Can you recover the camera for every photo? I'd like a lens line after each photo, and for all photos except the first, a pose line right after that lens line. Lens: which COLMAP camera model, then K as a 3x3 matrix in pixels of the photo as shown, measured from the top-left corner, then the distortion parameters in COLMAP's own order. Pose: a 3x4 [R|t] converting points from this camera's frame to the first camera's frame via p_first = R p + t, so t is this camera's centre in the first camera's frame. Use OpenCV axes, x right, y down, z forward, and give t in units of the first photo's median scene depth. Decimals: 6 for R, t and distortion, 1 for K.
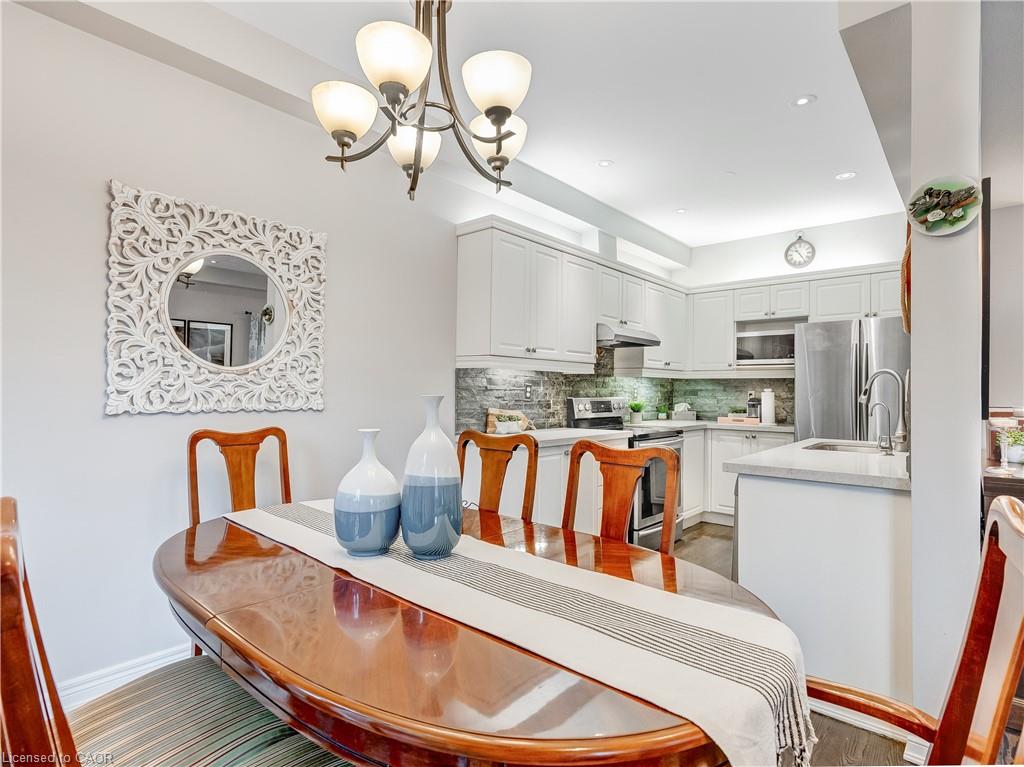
lens RADIAL K [[532.3, 0, 512.0], [0, 532.3, 383.5], [0, 0, 1]] dist [-0.000435, -0.000262]
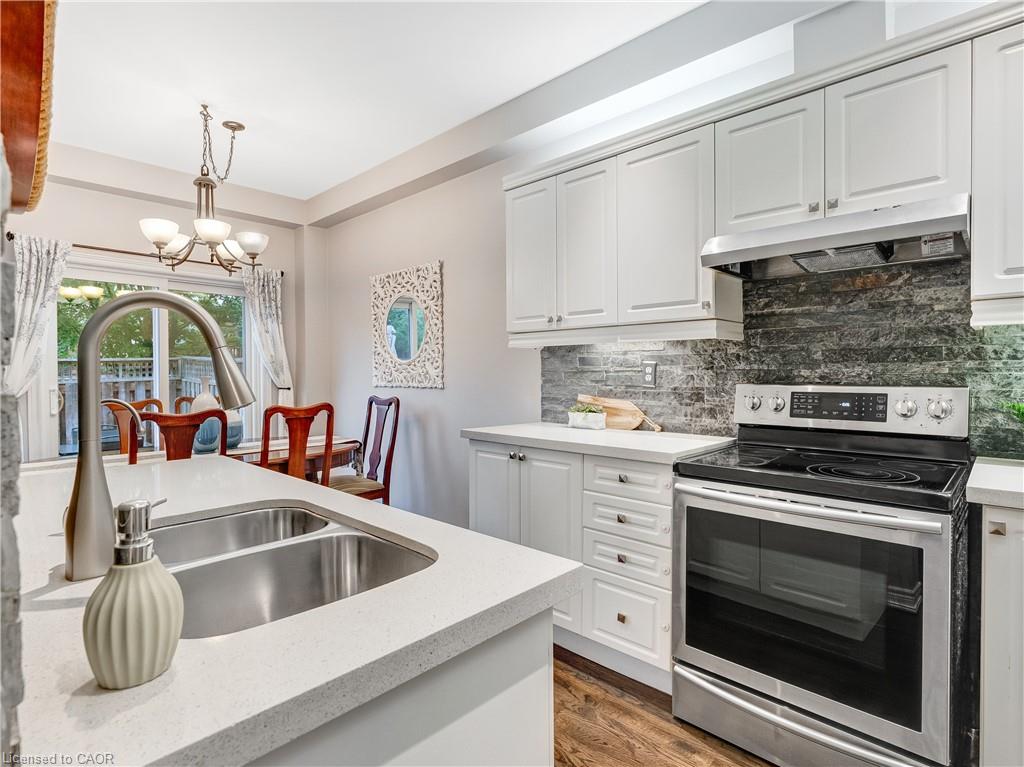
lens RADIAL K [[532.3, 0, 512.0], [0, 532.3, 383.5], [0, 0, 1]] dist [-0.000435, -0.000262]
pose [[-0.028455, 0.010788, -0.999537, 1.095888], [0.018193, 0.999782, 0.010273, 0.027638], [0.999429, -0.017892, -0.028645, 1.302138]]
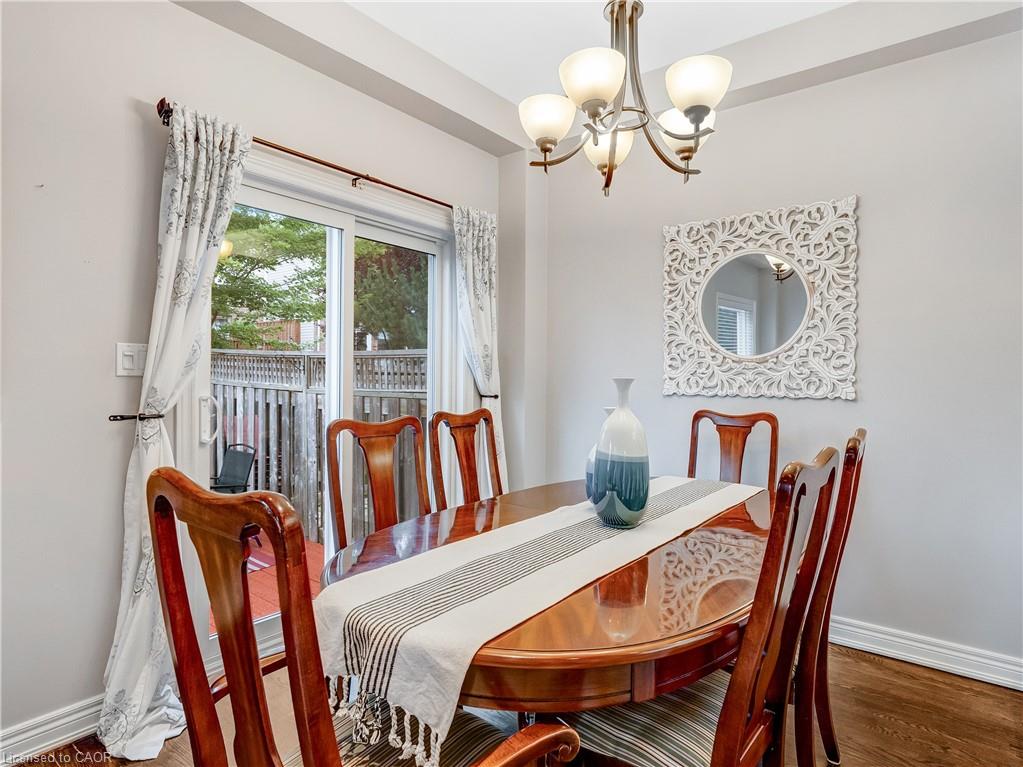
lens RADIAL K [[579.8, 0, 514.5], [0, 579.8, 376.8], [0, 0, 1]] dist [-0.002095, 0.000025]
pose [[0.071770, -0.008025, -0.997389, 0.582744], [0.008117, 0.999939, -0.007462, 0.015426], [0.997388, -0.007560, 0.071831, 0.403170]]
